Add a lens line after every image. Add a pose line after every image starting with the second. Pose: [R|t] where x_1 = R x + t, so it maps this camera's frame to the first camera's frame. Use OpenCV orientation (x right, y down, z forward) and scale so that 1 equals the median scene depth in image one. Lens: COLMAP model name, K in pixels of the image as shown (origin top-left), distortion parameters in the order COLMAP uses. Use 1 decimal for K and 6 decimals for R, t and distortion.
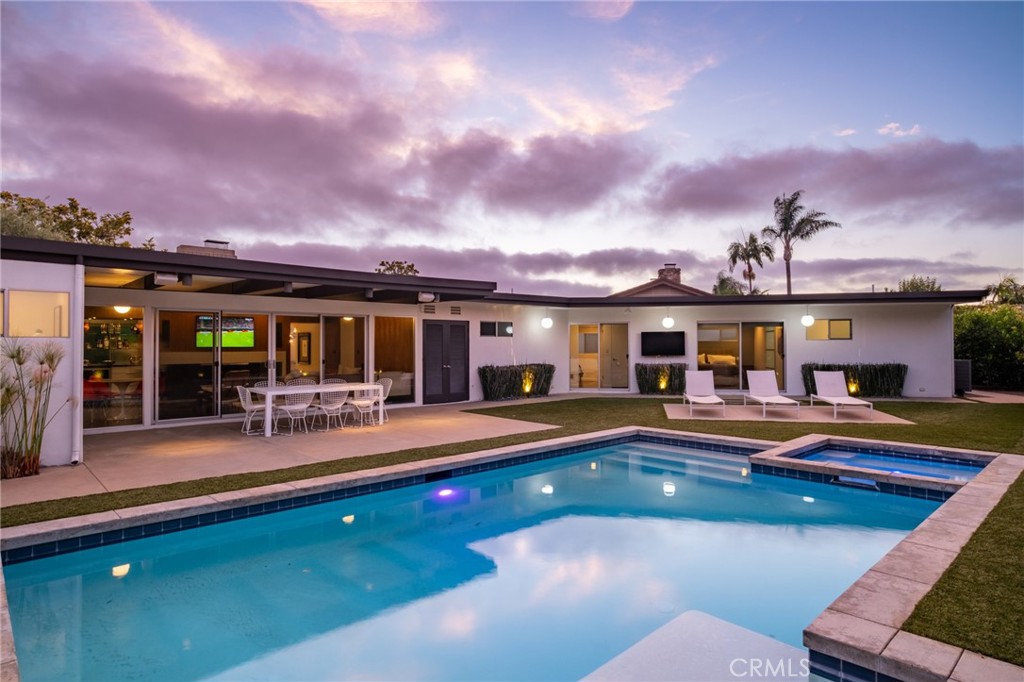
lens RADIAL K [[589.5, 0, 516.9], [0, 589.5, 334.7], [0, 0, 1]] dist [-0.038066, 0.028825]
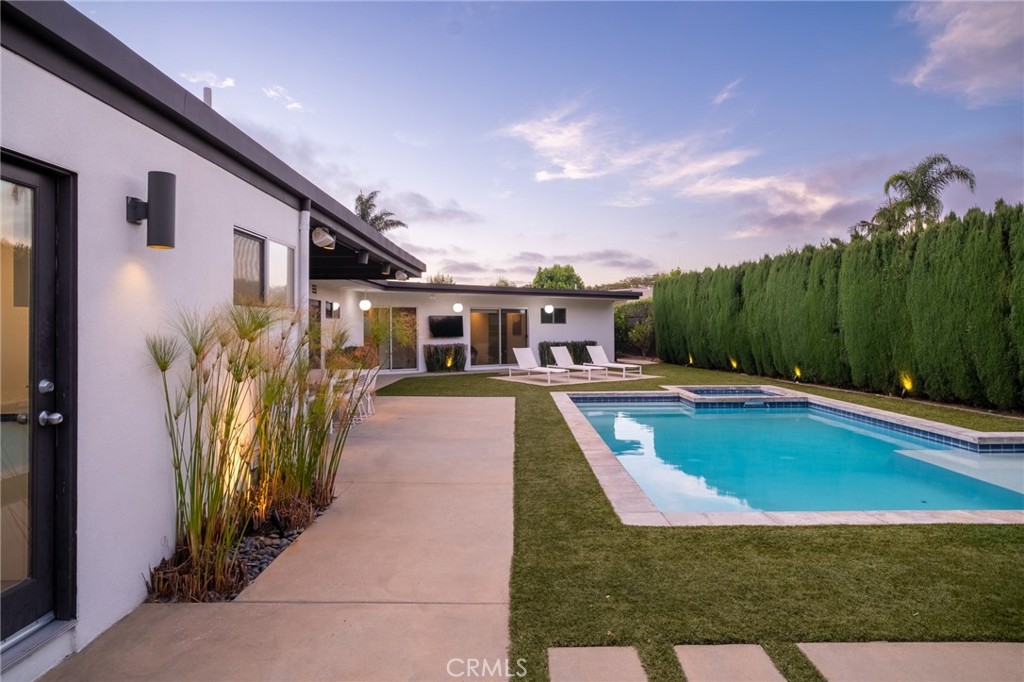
lens RADIAL K [[591.8, 0, 515.9], [0, 591.8, 321.5], [0, 0, 1]] dist [-0.035166, 0.027262]
pose [[0.688305, 0.008657, 0.725370, -0.538973], [-0.009772, 0.999949, -0.002661, 0.008449], [-0.725355, -0.005257, 0.688354, 0.145184]]
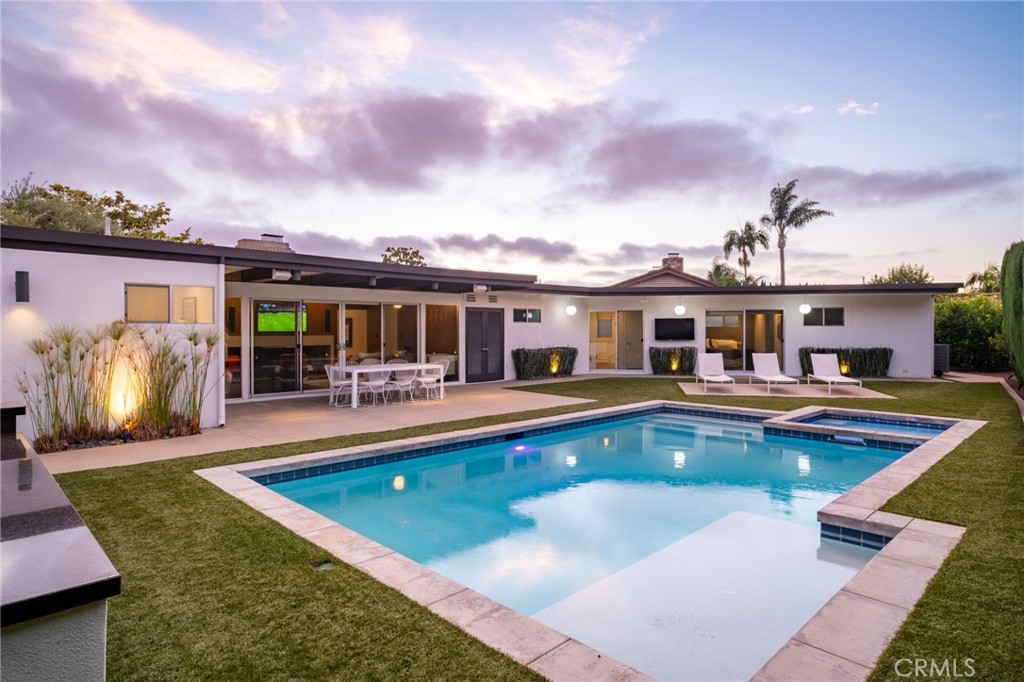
lens RADIAL K [[589.5, 0, 516.9], [0, 589.5, 334.7], [0, 0, 1]] dist [-0.038066, 0.028825]
pose [[0.999905, 0.002251, 0.013614, -0.072035], [-0.002614, 0.999640, 0.026698, -0.003526], [-0.013549, -0.026731, 0.999551, -0.116582]]
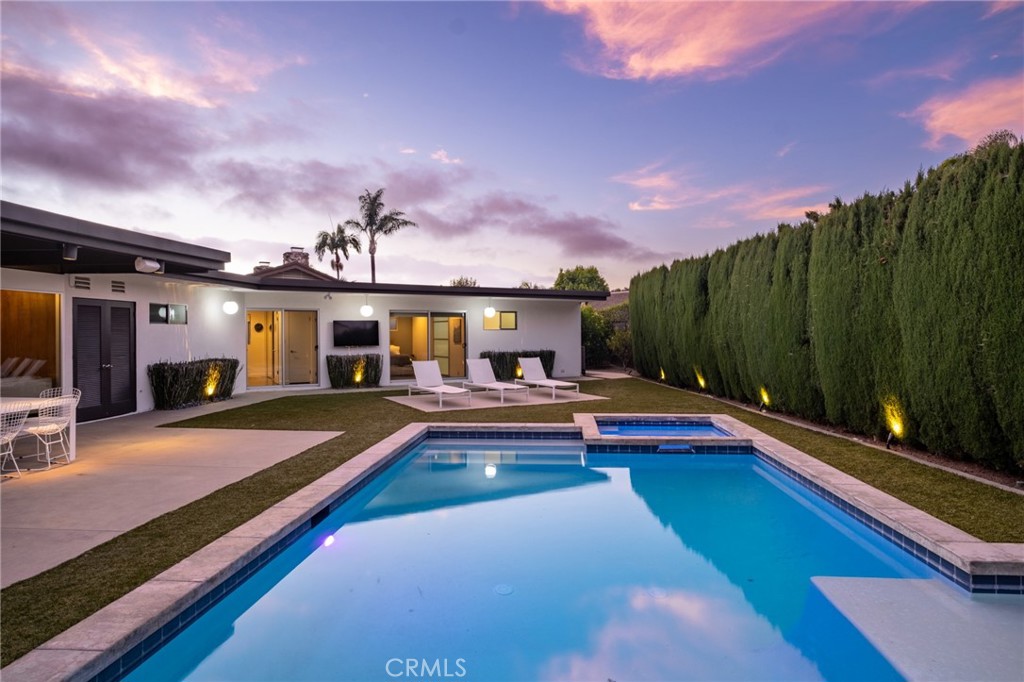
lens RADIAL K [[593.8, 0, 517.3], [0, 593.8, 334.0], [0, 0, 1]] dist [-0.037927, 0.026057]
pose [[0.741516, -0.001572, 0.670933, -0.217847], [-0.009213, 0.999879, 0.012525, 0.002298], [-0.670872, -0.015469, 0.741412, 0.147392]]
